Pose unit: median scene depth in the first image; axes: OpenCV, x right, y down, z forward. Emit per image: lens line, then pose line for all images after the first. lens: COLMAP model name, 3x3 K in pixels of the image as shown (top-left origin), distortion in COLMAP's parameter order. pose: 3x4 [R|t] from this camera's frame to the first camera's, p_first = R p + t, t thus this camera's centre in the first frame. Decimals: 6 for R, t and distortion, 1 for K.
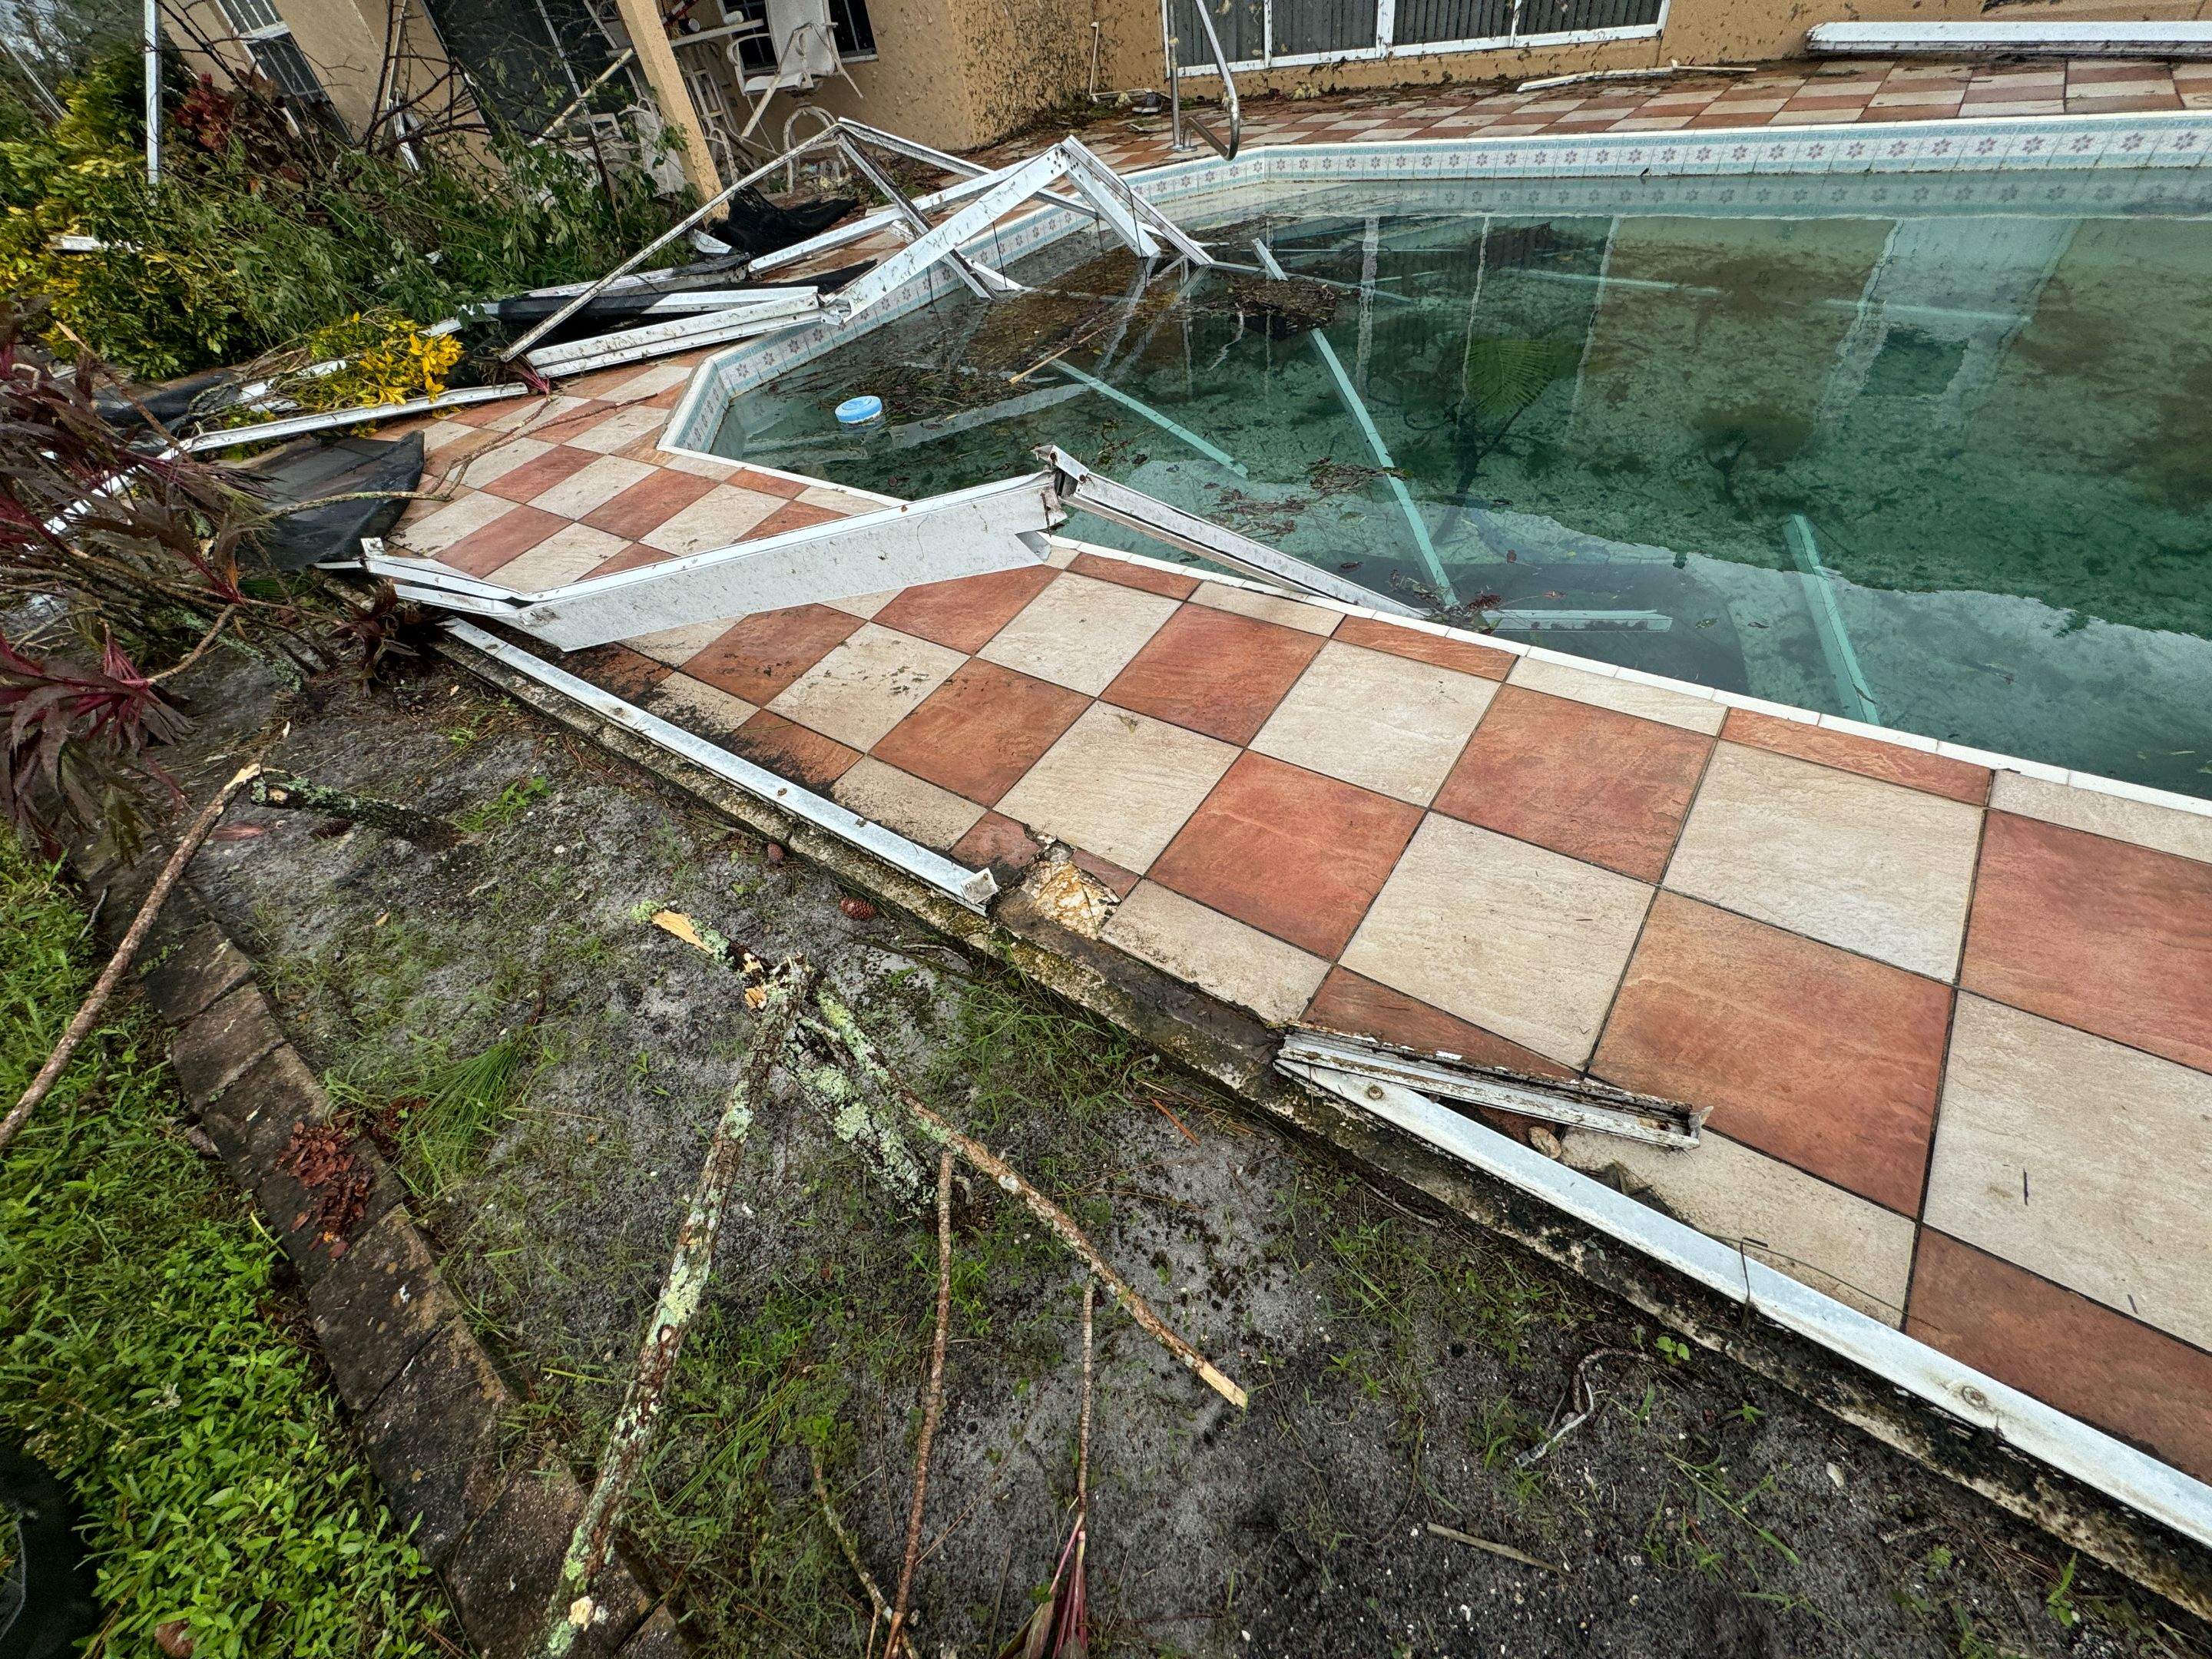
lens RADIAL K [[883.0, 0, 1123.3], [0, 883.0, 836.1], [0, 0, 1]] dist [-0.001376, 0.000136]
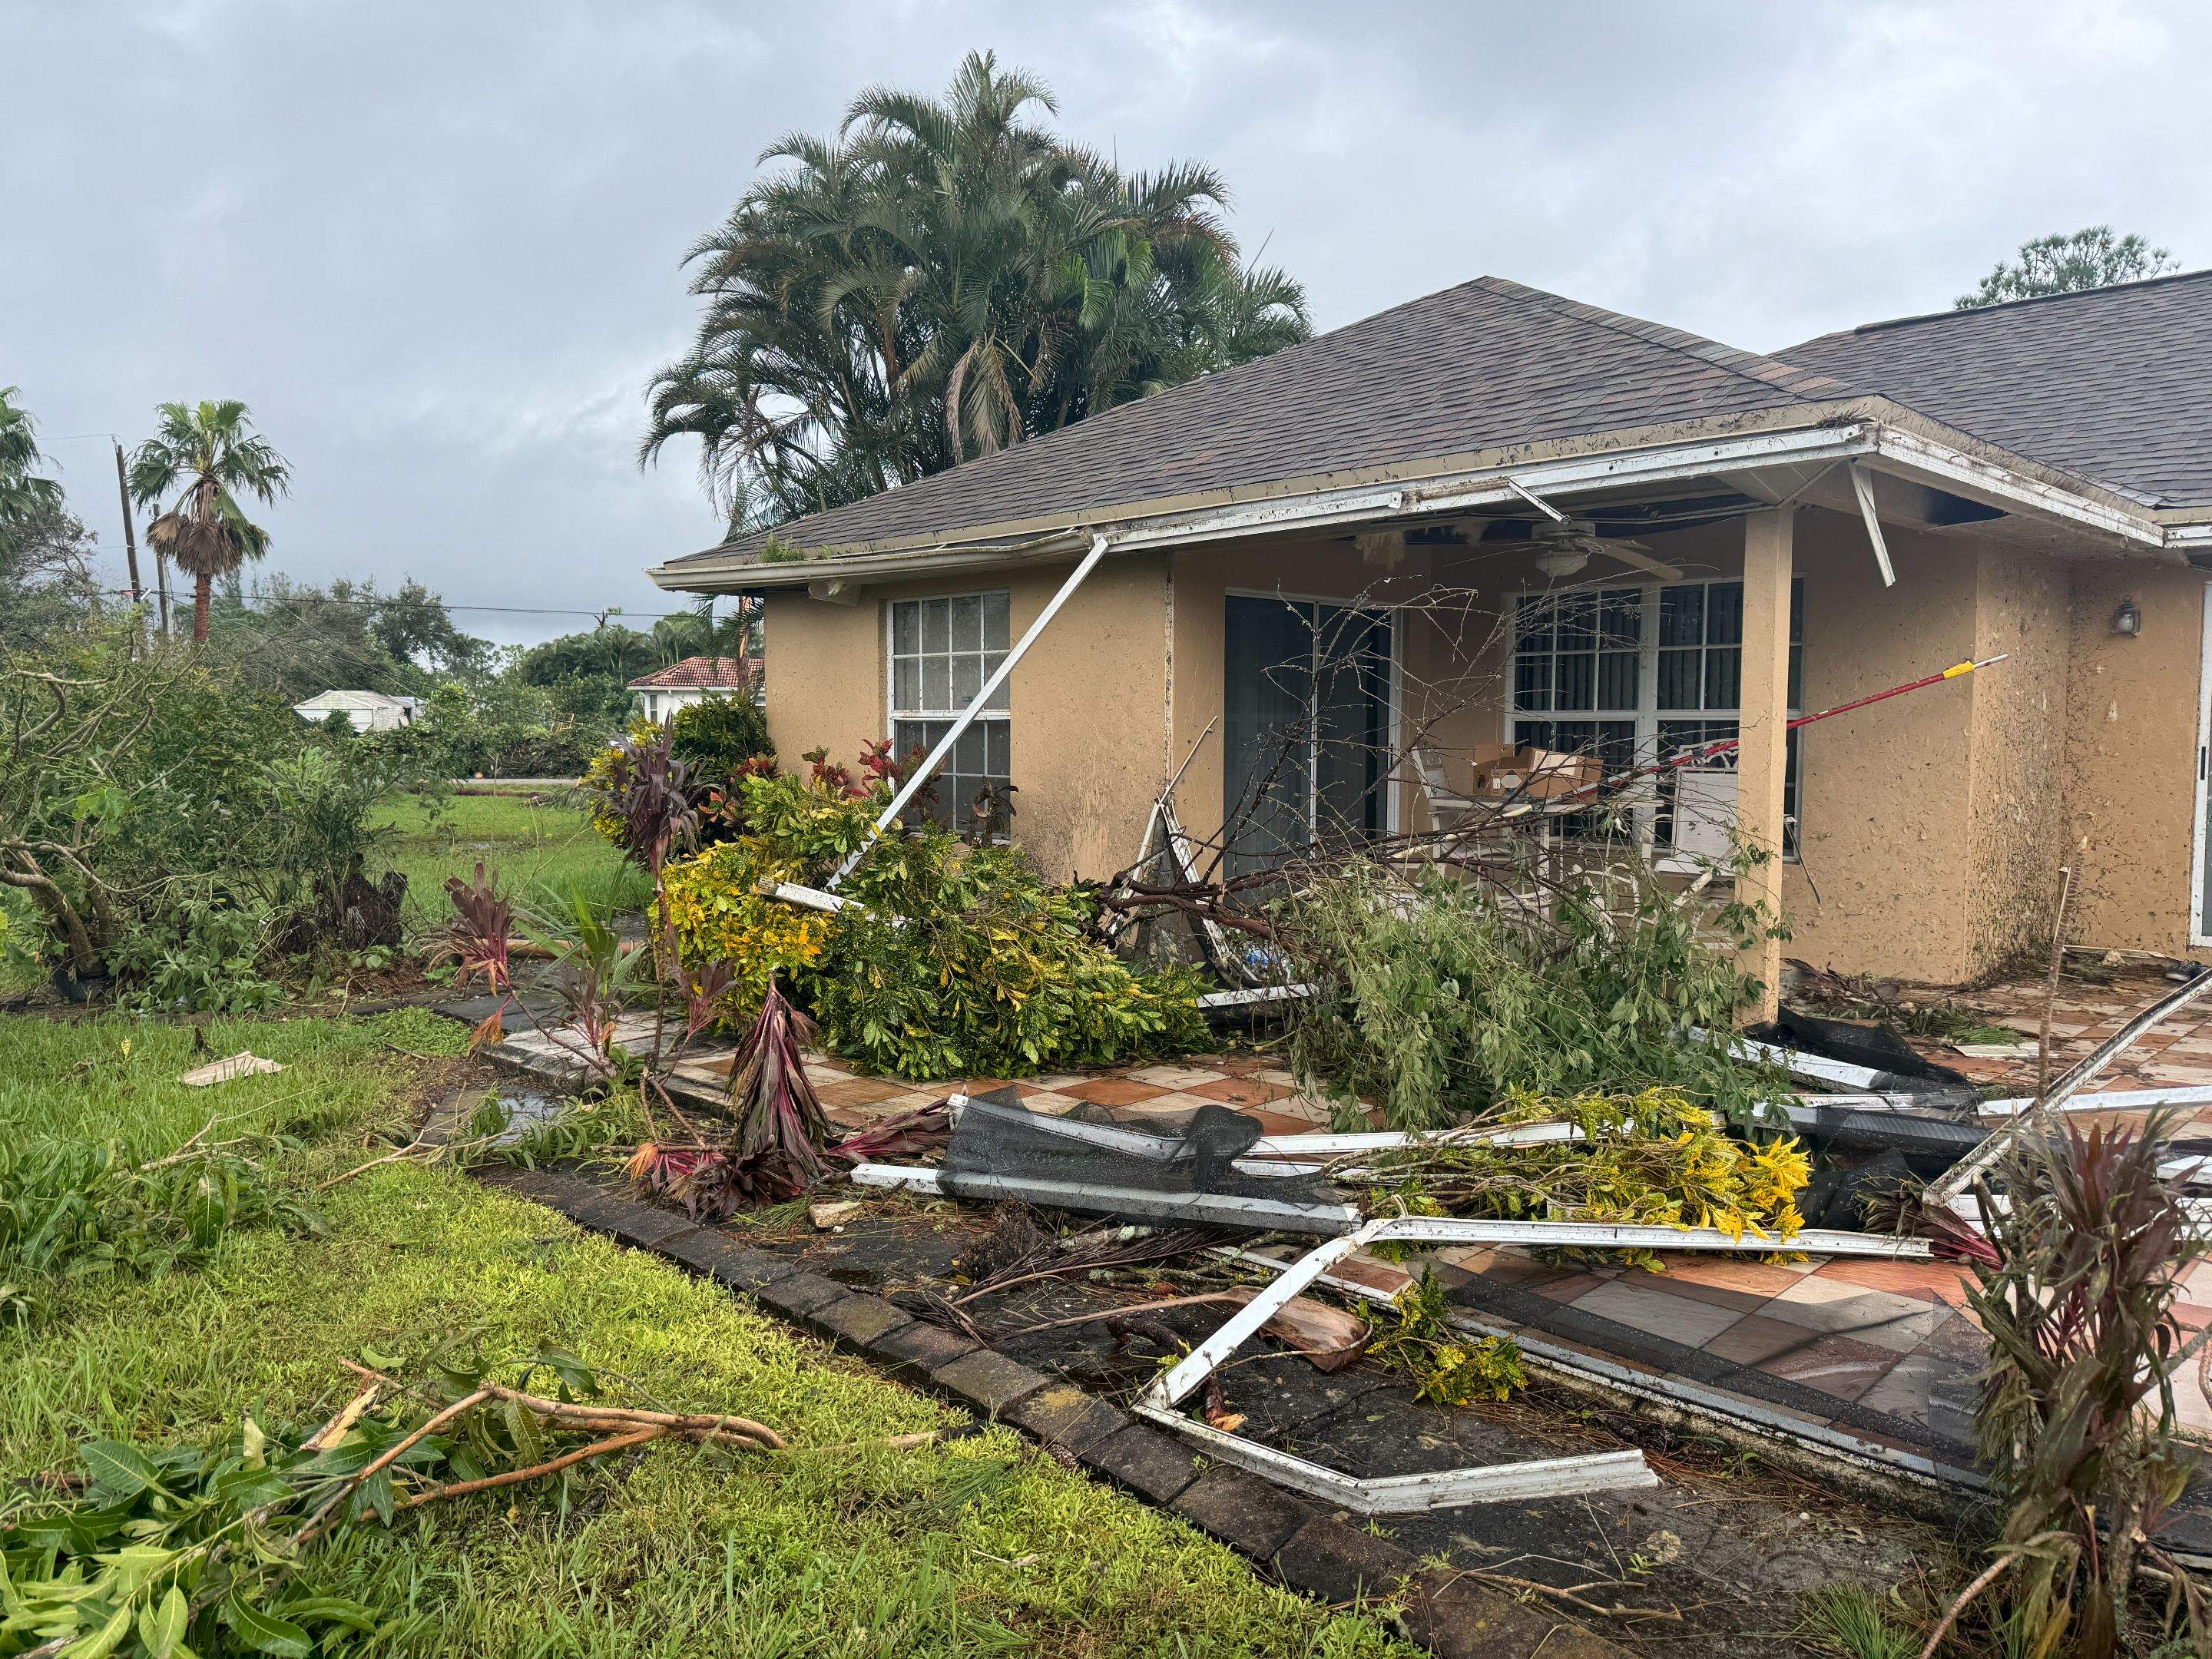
lens RADIAL K [[1551.0, 0, 1107.8], [0, 1551.0, 833.2], [0, 0, 1]] dist [0.047204, -0.058311]
pose [[0.976780, 0.151536, -0.151450, -1.188687], [-0.213868, 0.731537, -0.647390, 0.068889], [0.012688, 0.664748, 0.746960, 0.068443]]
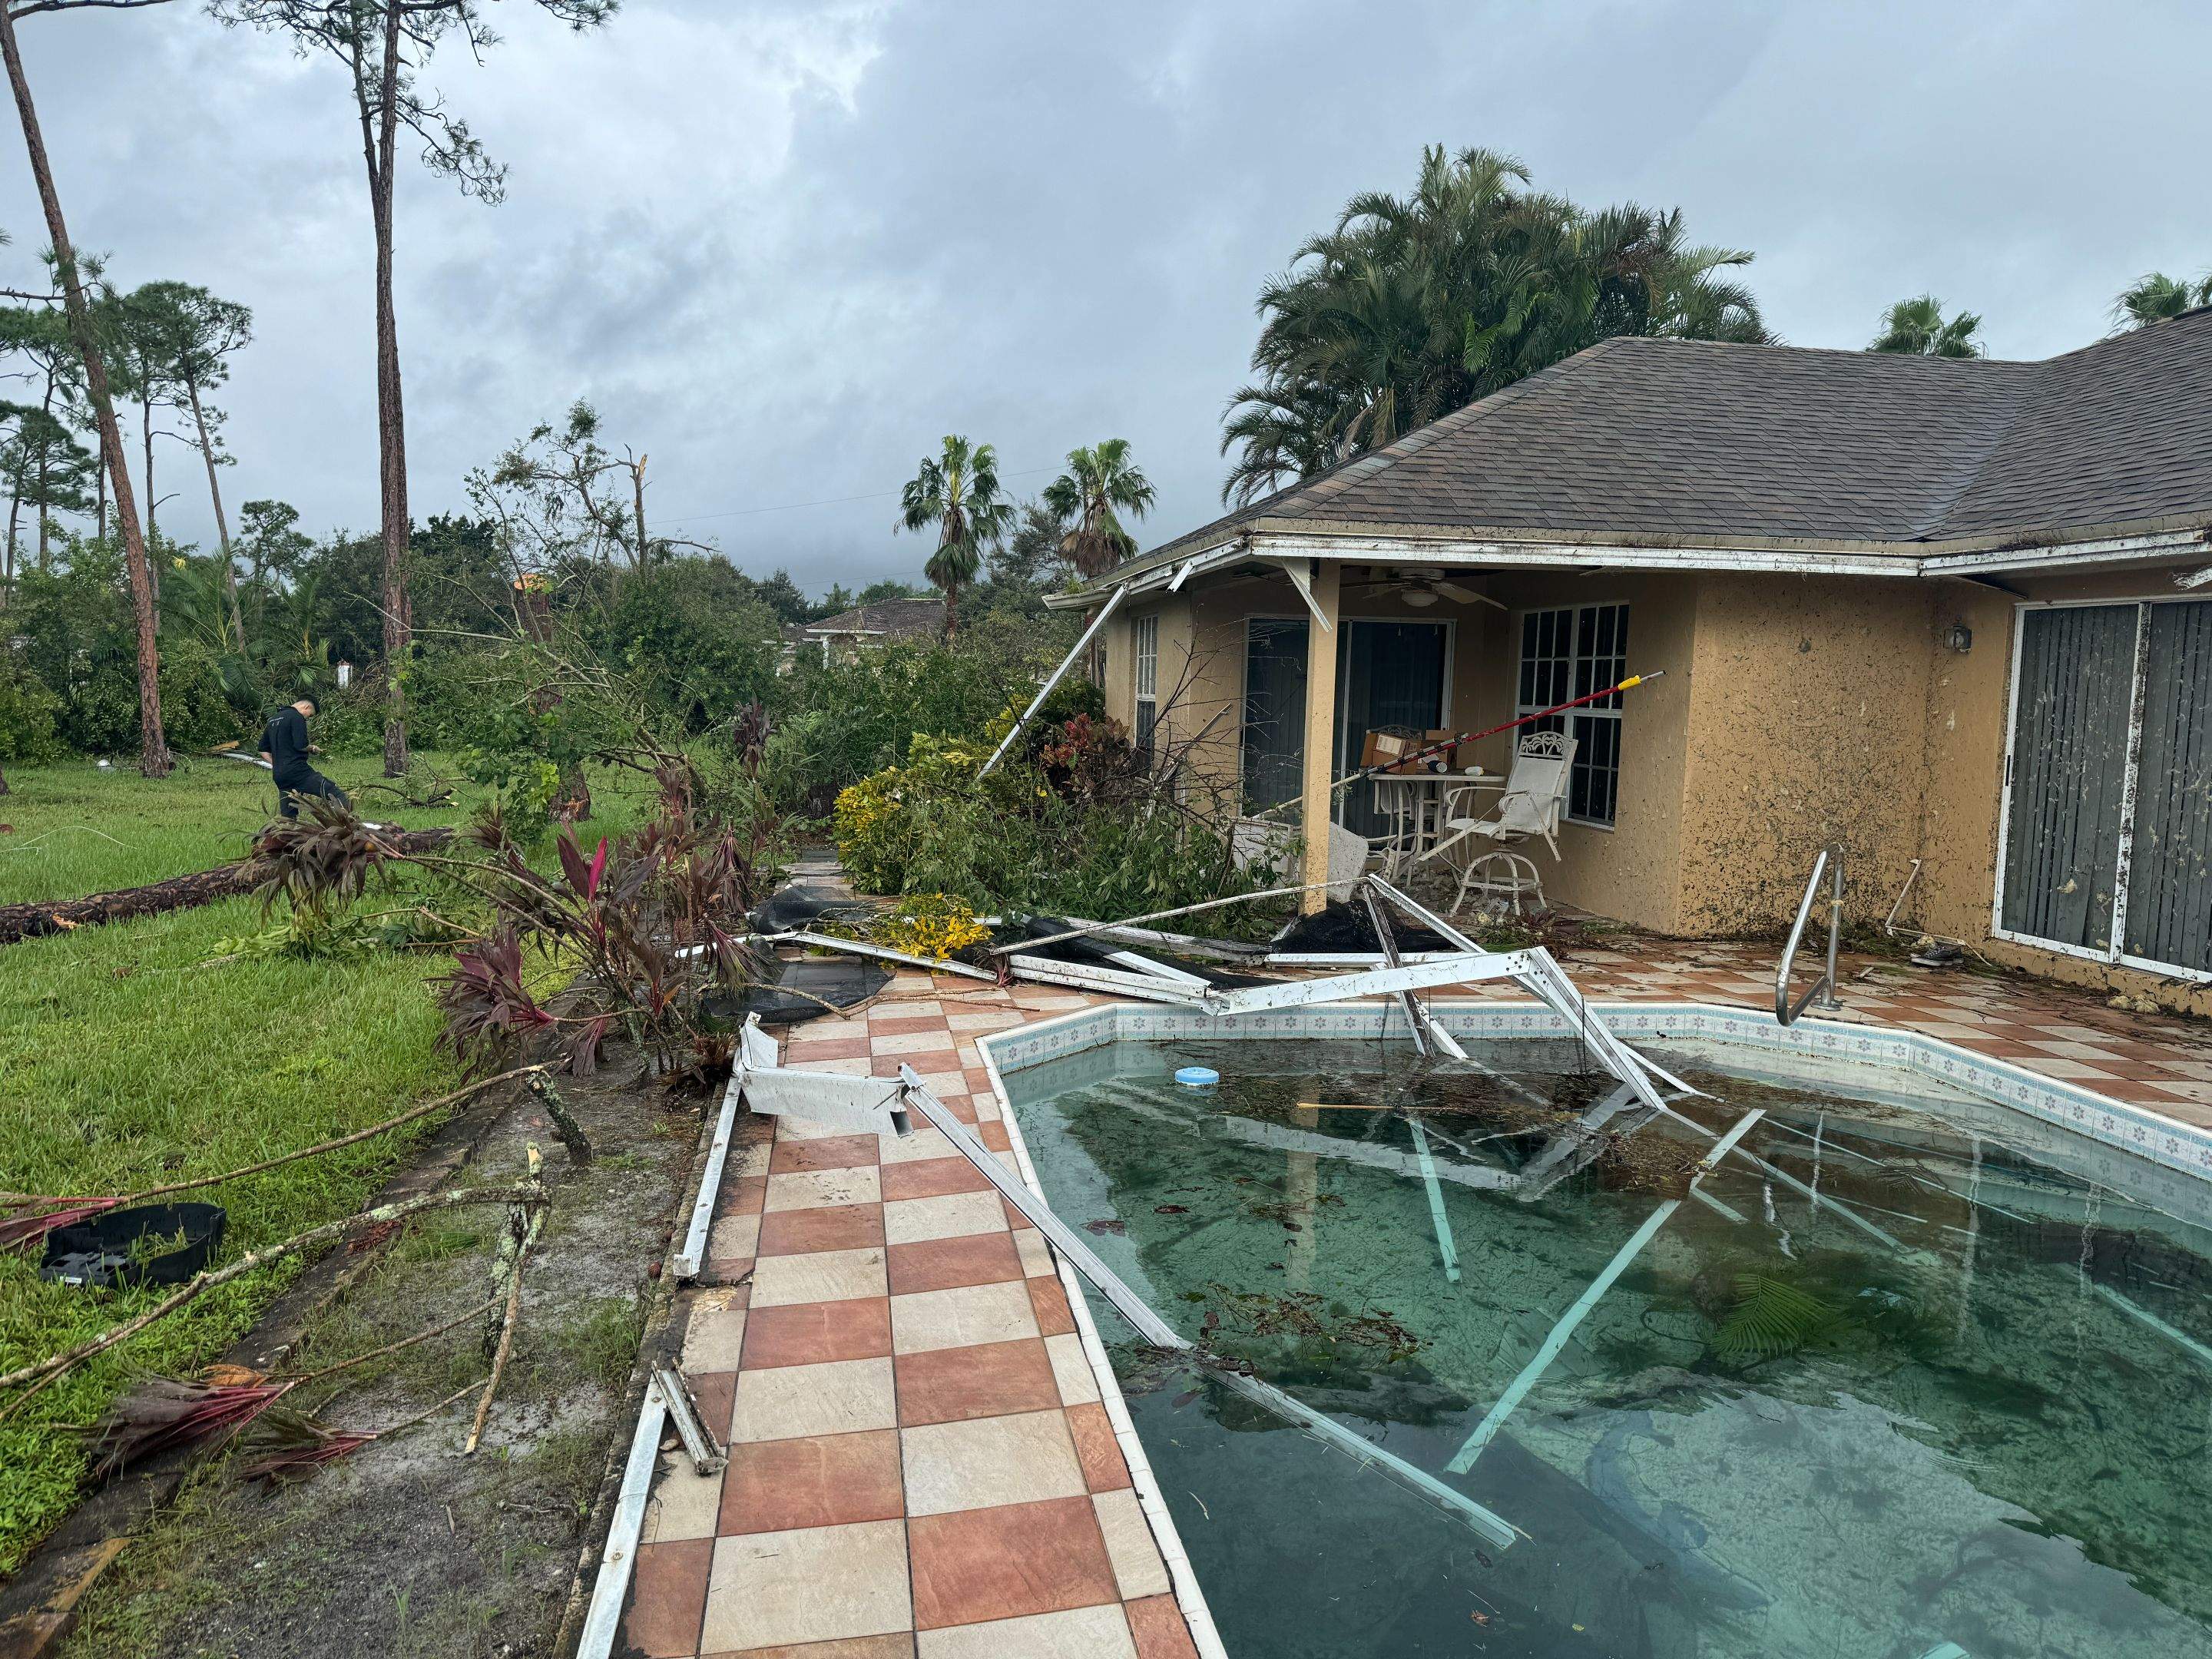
lens RADIAL K [[1551.0, 0, 1093.8], [0, 1551.0, 841.6], [0, 0, 1]] dist [0.047204, -0.058311]
pose [[0.697870, 0.227401, -0.679166, 0.795945], [-0.595470, 0.711137, -0.373764, 0.048324], [0.397986, 0.665262, 0.631692, -0.366288]]
